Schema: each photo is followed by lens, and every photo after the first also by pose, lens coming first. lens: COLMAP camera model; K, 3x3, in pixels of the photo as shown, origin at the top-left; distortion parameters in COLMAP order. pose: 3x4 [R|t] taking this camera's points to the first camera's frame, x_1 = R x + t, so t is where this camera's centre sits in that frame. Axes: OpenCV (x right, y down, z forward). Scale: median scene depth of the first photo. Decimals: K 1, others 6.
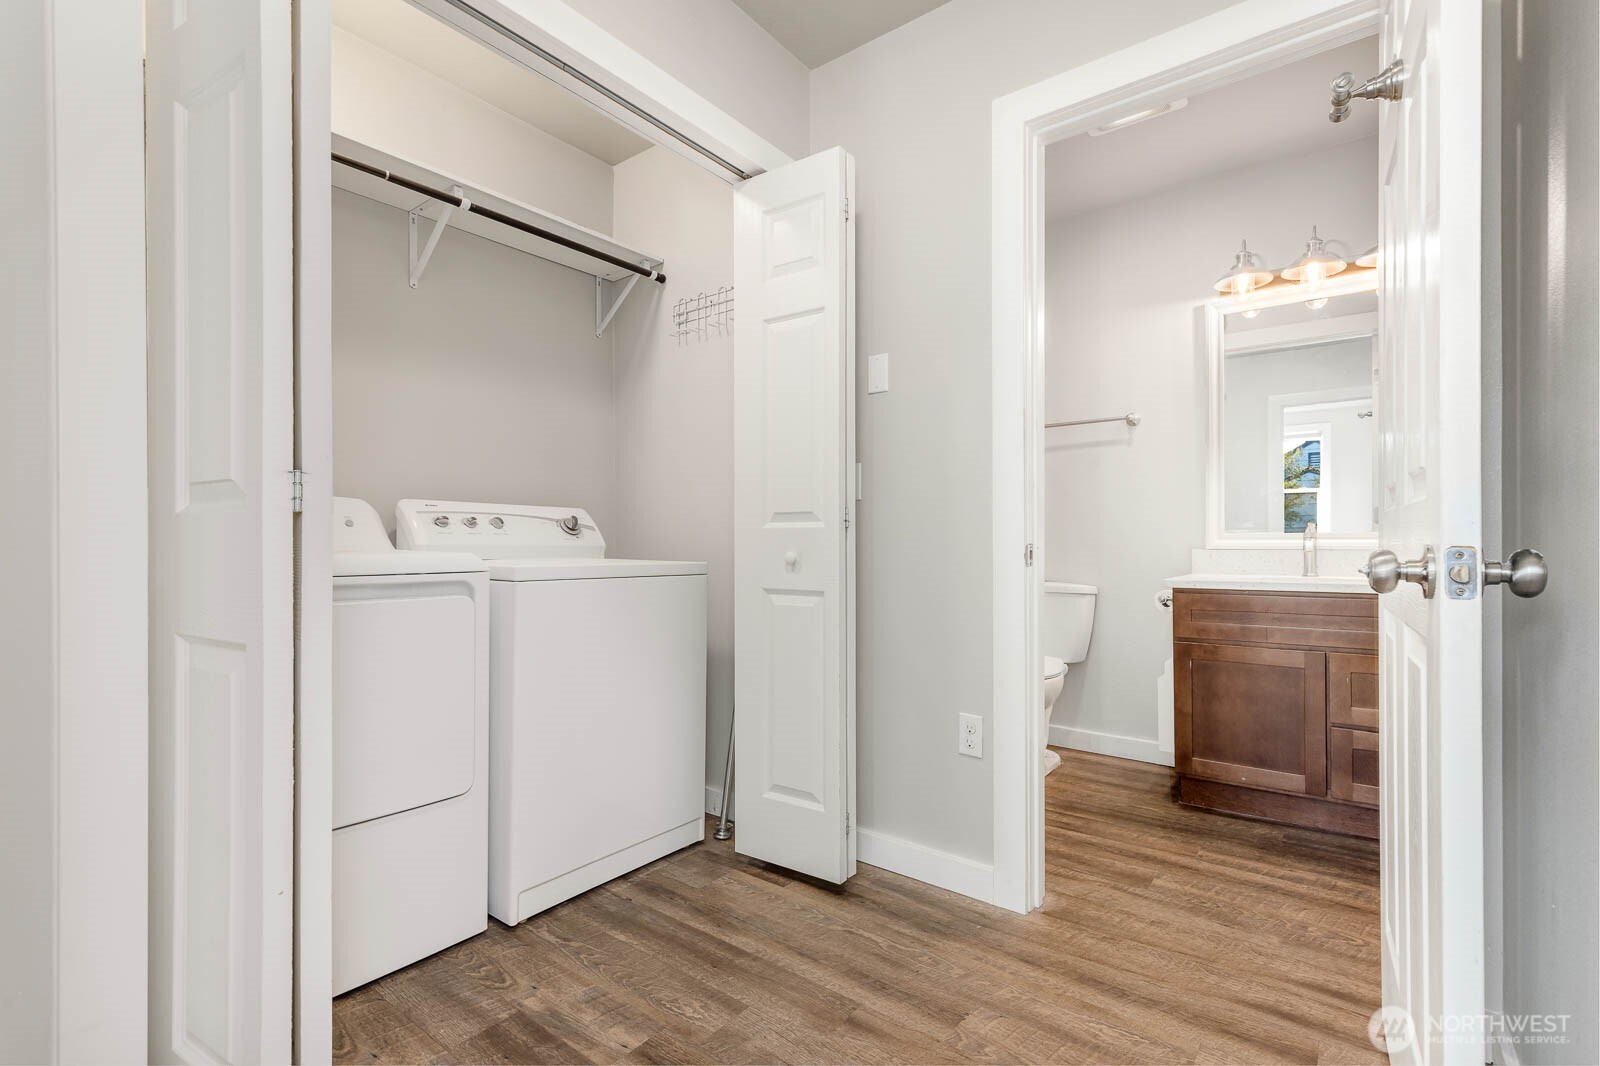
lens RADIAL K [[734.7, 0, 804.8], [0, 734.7, 543.6], [0, 0, 1]] dist [0.021012, -0.000794]
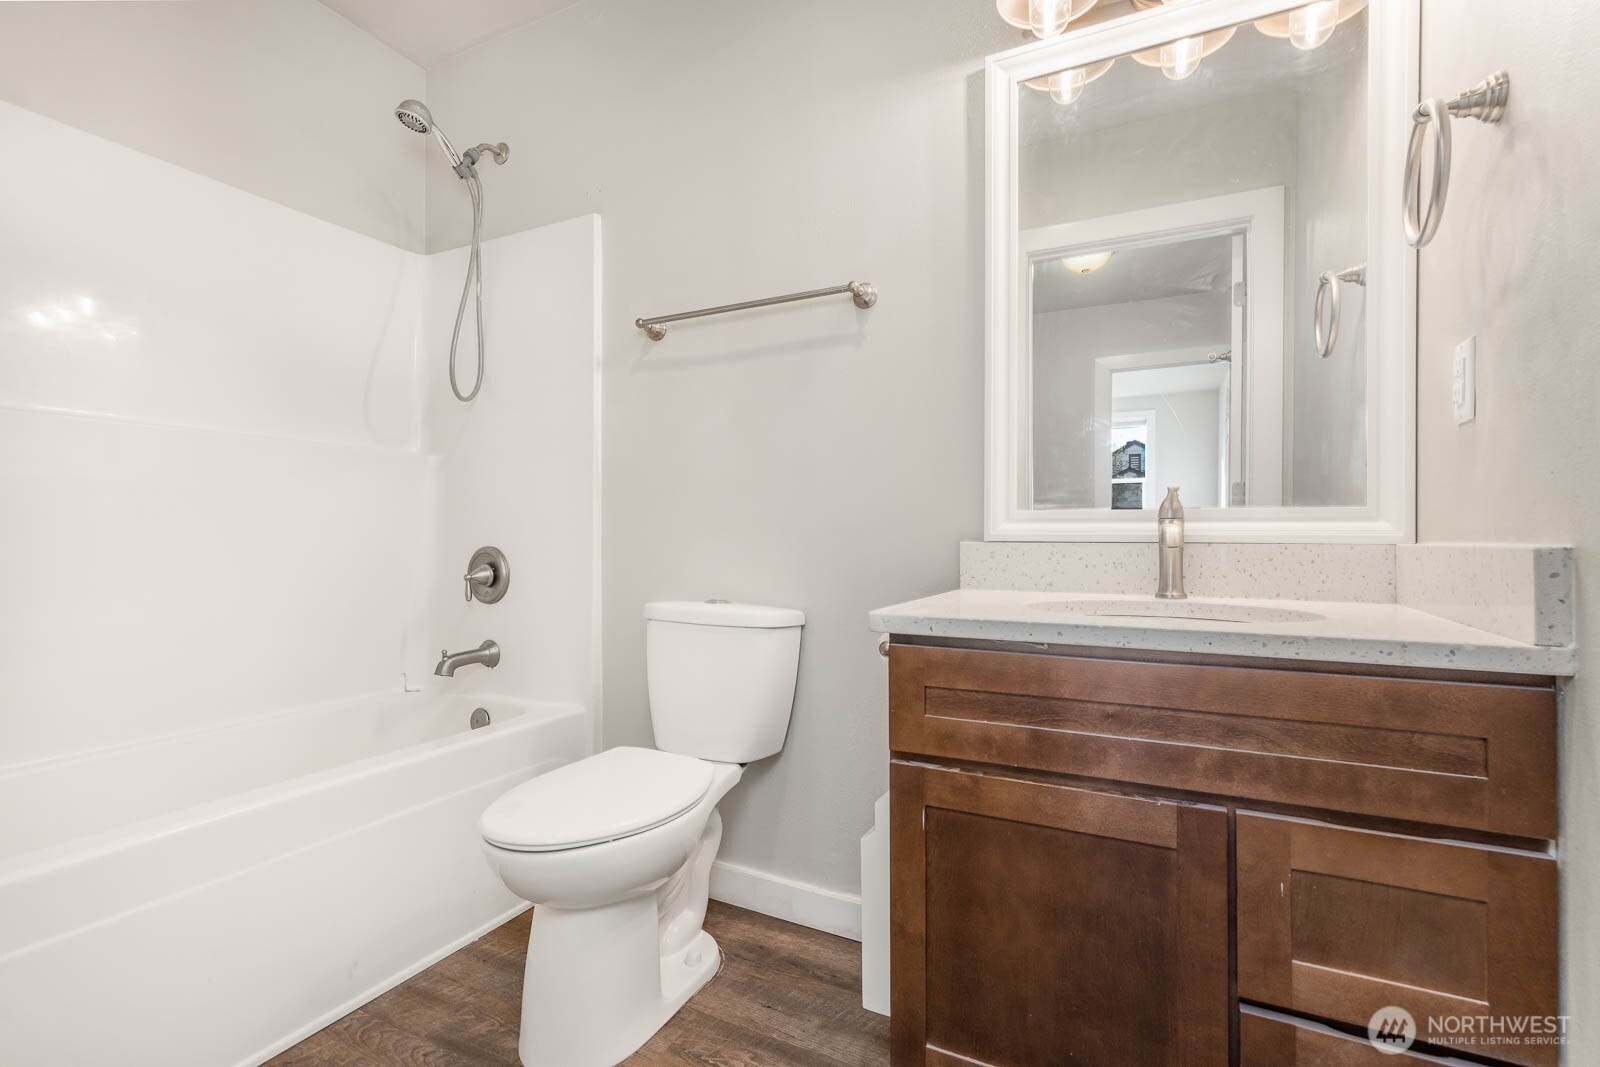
lens RADIAL K [[734.7, 0, 799.0], [0, 734.7, 530.3], [0, 0, 1]] dist [0.021012, -0.000794]
pose [[0.984682, 0.006307, 0.174247, 0.375096], [-0.005371, 0.999968, -0.005847, 0.004525], [-0.174278, 0.004822, 0.984685, 0.596038]]
